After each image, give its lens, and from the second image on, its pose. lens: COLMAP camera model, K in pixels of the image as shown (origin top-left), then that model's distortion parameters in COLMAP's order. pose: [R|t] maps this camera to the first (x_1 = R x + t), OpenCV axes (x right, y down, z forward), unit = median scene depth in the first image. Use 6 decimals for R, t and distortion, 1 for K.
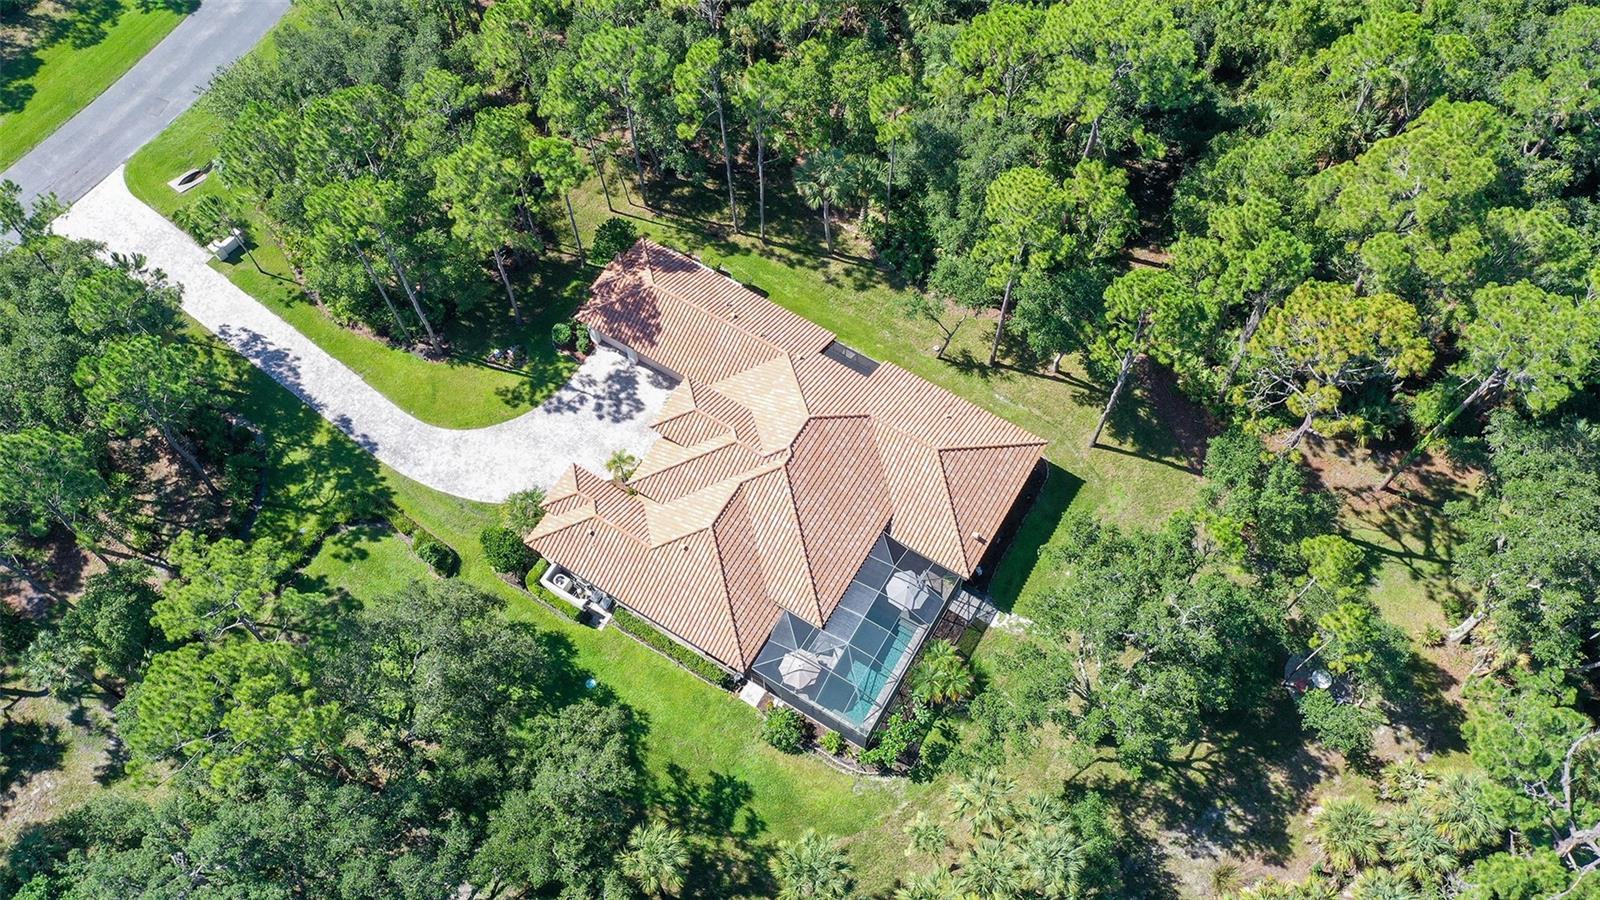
lens RADIAL K [[1271.3, 0, 800.0], [0, 1271.3, 450.0], [0, 0, 1]] dist [0.000506, 0.040279]
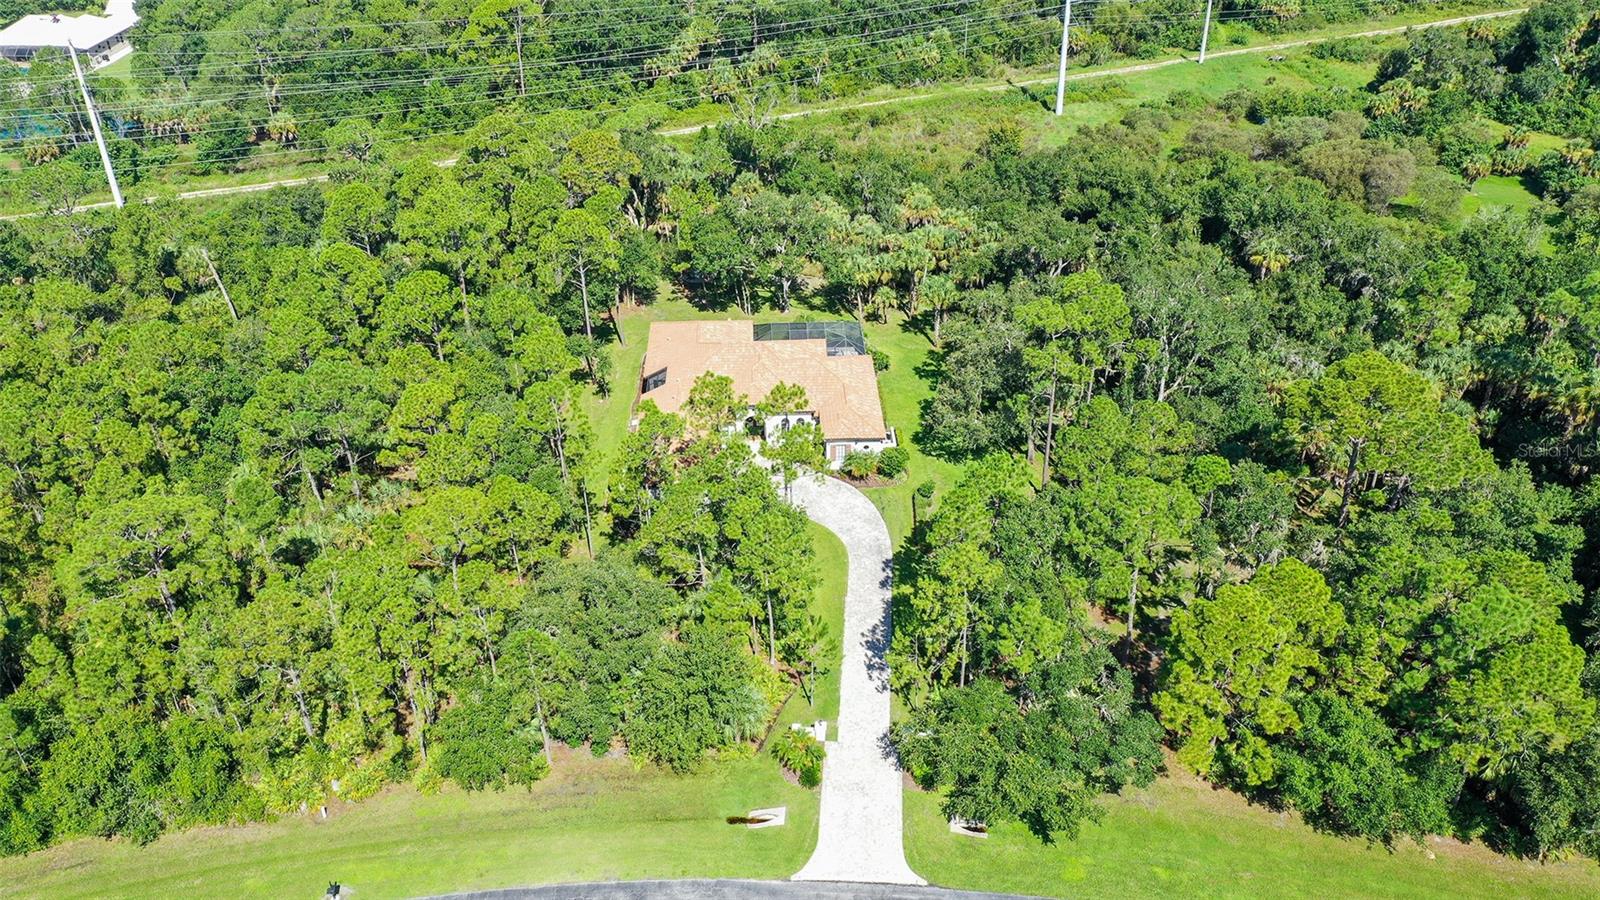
lens RADIAL K [[1289.8, 0, 808.0], [0, 1289.8, 443.3], [0, 0, 1]] dist [-0.000925, 0.053470]
pose [[-0.555701, -0.427857, 0.712836, -1.153825], [0.745664, 0.122685, 0.654930, -0.907854], [-0.367671, 0.895481, 0.250862, 0.618932]]
